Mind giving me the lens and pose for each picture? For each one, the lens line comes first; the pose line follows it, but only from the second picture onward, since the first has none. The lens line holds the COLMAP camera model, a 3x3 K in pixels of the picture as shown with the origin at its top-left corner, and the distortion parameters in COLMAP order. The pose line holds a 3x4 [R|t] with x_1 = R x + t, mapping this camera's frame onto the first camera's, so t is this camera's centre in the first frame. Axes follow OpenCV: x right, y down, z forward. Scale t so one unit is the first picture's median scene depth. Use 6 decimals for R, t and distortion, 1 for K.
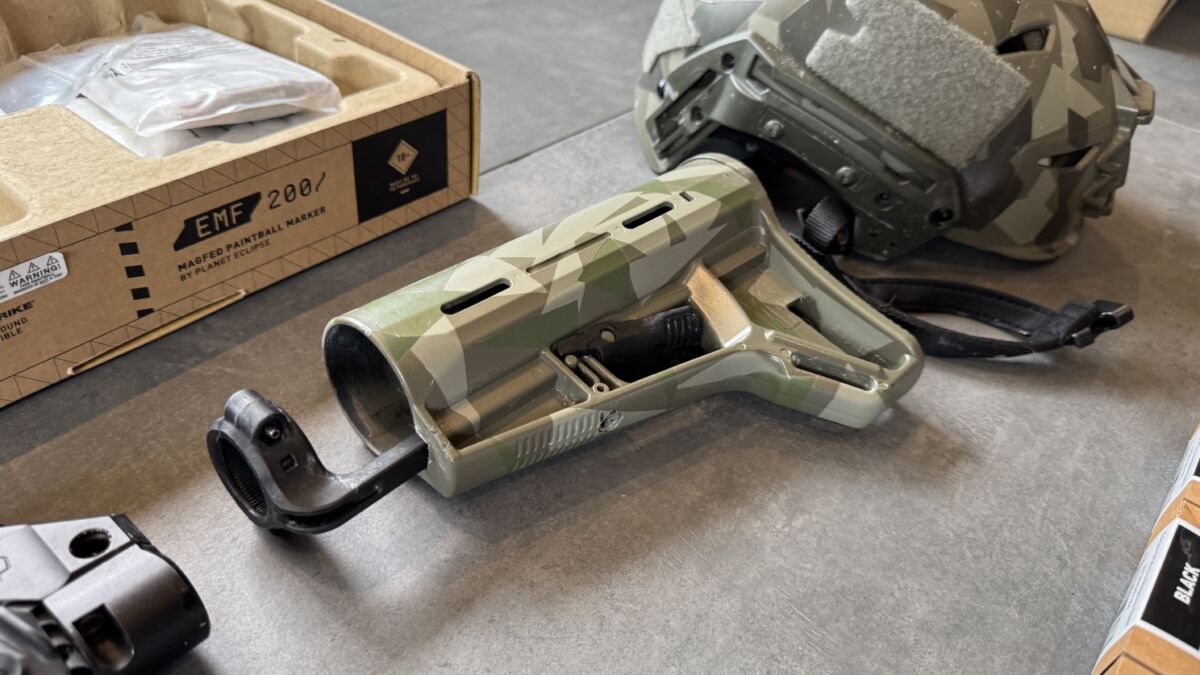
lens RADIAL K [[877.3, 0, 600.0], [0, 877.3, 337.5], [0, 0, 1]] dist [0.003335, -0.006788]
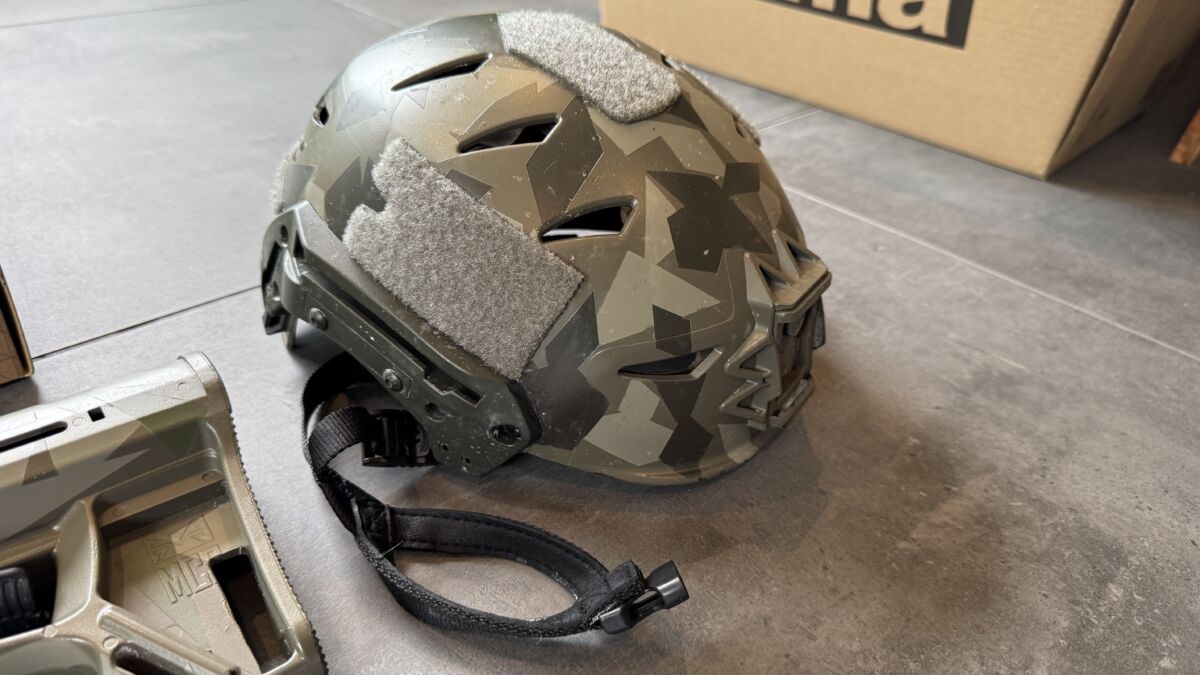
lens RADIAL K [[842.0, 0, 621.9], [0, 842.0, 337.1], [0, 0, 1]] dist [0.031254, -0.001474]
pose [[0.989088, 0.034091, -0.143329, 0.612452], [-0.047094, 0.994977, -0.088330, -0.165432], [0.139597, 0.094116, 0.985725, 0.256908]]
